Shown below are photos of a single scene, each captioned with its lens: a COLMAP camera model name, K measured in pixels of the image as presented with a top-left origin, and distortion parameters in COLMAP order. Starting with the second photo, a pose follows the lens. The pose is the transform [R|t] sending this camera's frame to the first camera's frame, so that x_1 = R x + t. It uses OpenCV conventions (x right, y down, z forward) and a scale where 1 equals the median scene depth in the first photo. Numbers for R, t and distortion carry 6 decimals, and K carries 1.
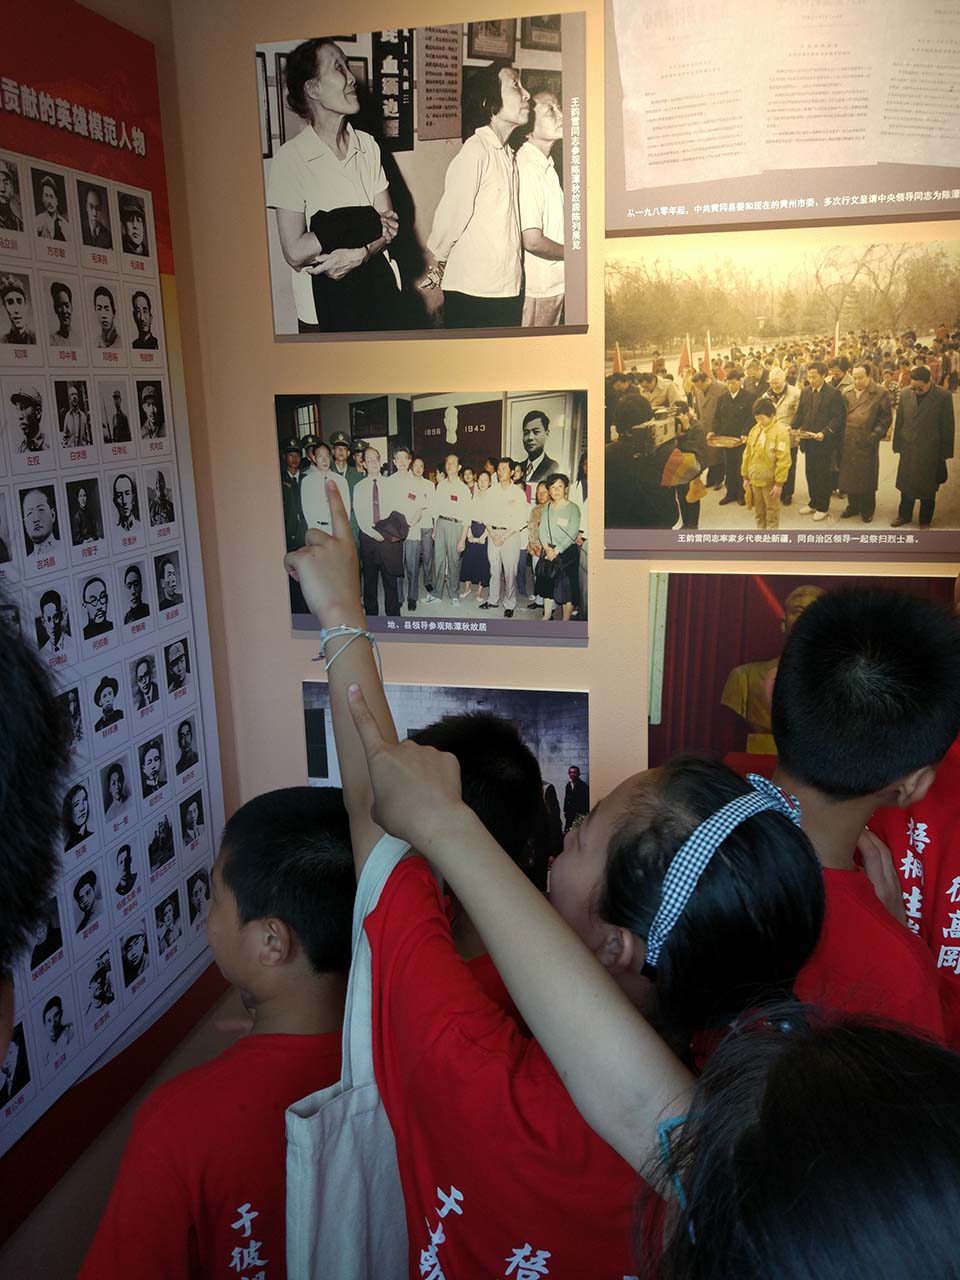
lens RADIAL K [[1124.3, 0, 483.1], [0, 1124.3, 638.6], [0, 0, 1]] dist [0.047861, -0.126197]
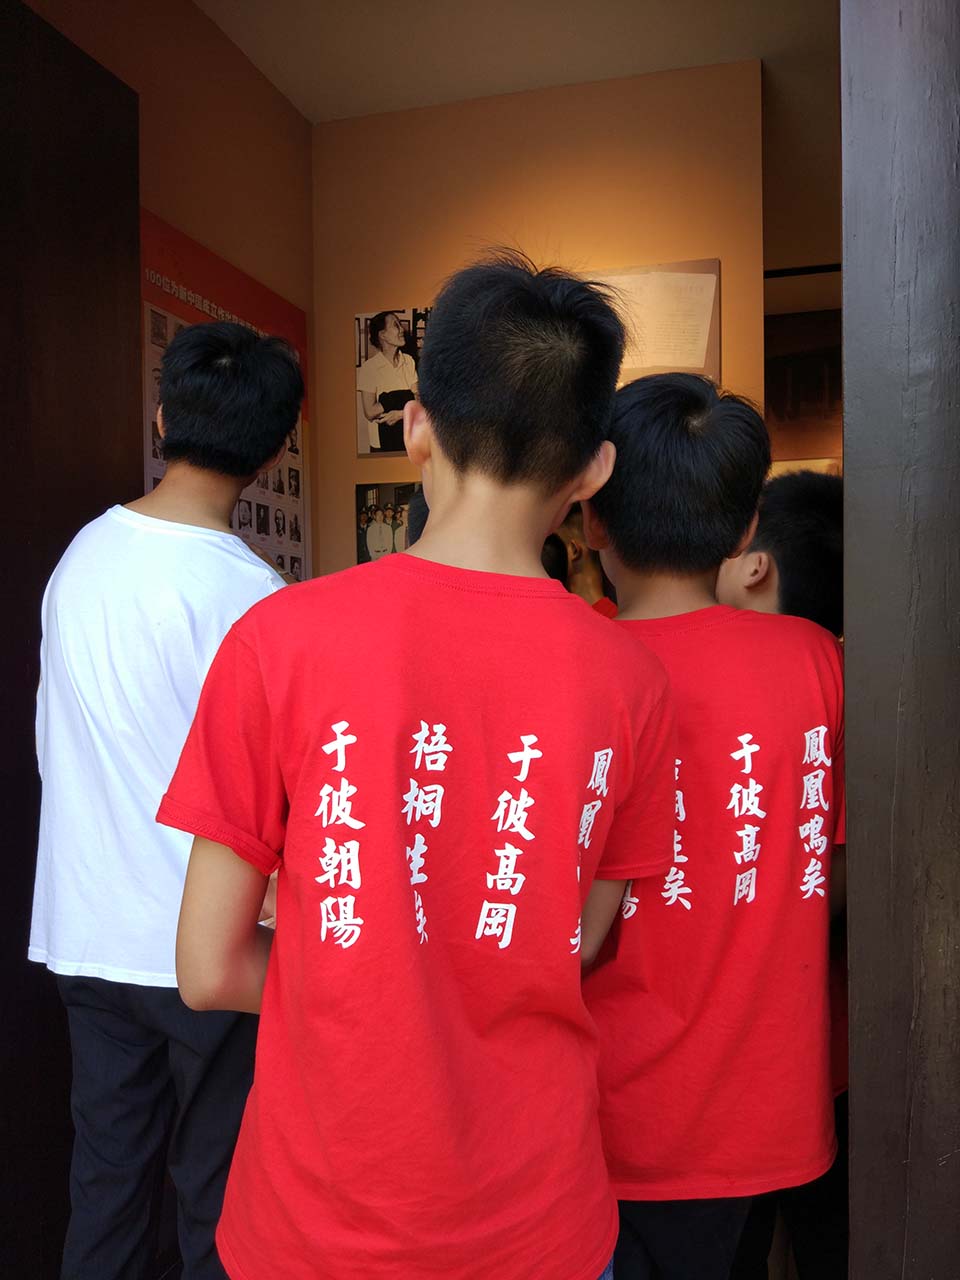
lens RADIAL K [[1124.3, 0, 478.8], [0, 1124.3, 643.9], [0, 0, 1]] dist [0.047861, -0.126197]
pose [[0.998648, 0.011868, -0.050602, 0.128023], [-0.023445, 0.971766, -0.234780, 0.514015], [0.046387, 0.235649, 0.970731, -0.810271]]
